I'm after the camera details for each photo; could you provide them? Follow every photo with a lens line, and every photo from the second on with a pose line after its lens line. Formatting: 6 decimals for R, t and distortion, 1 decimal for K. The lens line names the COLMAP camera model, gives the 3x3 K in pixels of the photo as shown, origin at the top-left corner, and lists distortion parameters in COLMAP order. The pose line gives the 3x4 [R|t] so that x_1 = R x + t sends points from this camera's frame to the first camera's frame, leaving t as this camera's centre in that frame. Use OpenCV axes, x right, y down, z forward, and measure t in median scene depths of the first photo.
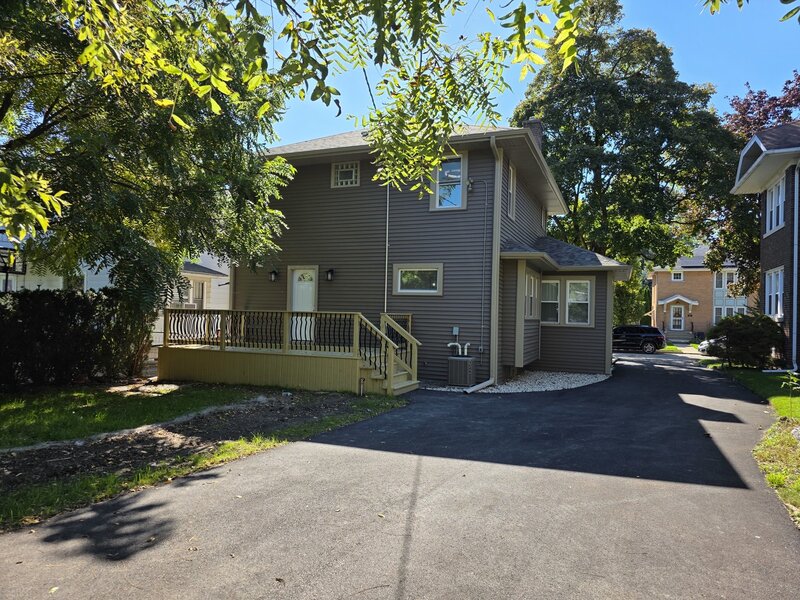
lens RADIAL K [[543.5, 0, 401.9], [0, 543.5, 304.2], [0, 0, 1]] dist [0.041311, -0.006518]
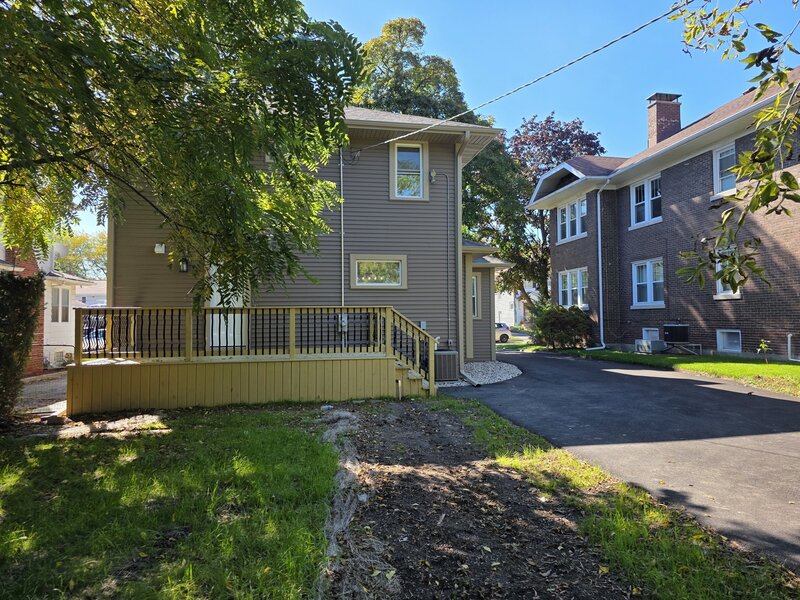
lens RADIAL K [[543.5, 0, 404.3], [0, 543.5, 299.7], [0, 0, 1]] dist [0.041311, -0.006518]
pose [[0.839122, -0.009677, 0.543857, -0.434912], [0.012676, 0.999918, -0.001765, 0.004197], [-0.543796, 0.008375, 0.839176, 0.194351]]
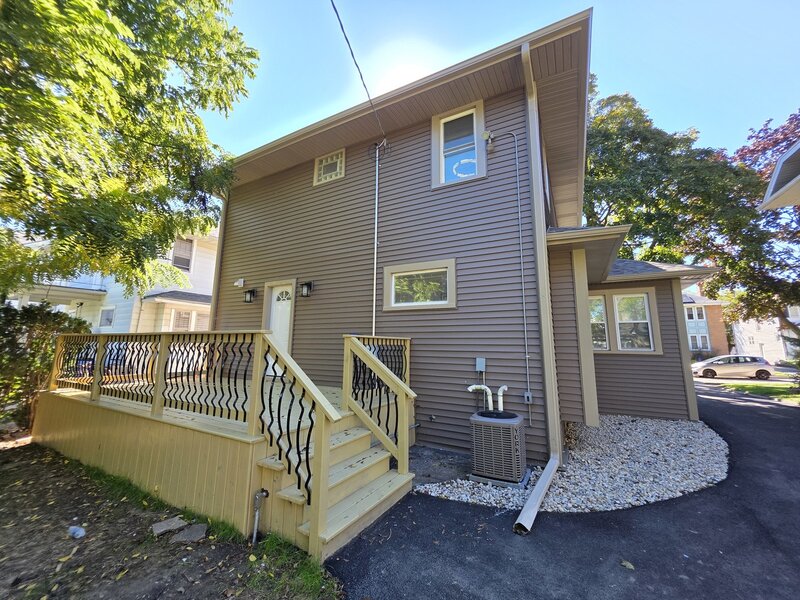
lens RADIAL K [[321.3, 0, 399.2], [0, 321.3, 291.8], [0, 0, 1]] dist [0.000622, -0.000086]
pose [[0.993420, -0.033113, -0.109635, 0.048736], [0.016889, 0.989180, -0.145730, 0.018828], [0.113275, 0.142919, 0.983231, 0.596672]]
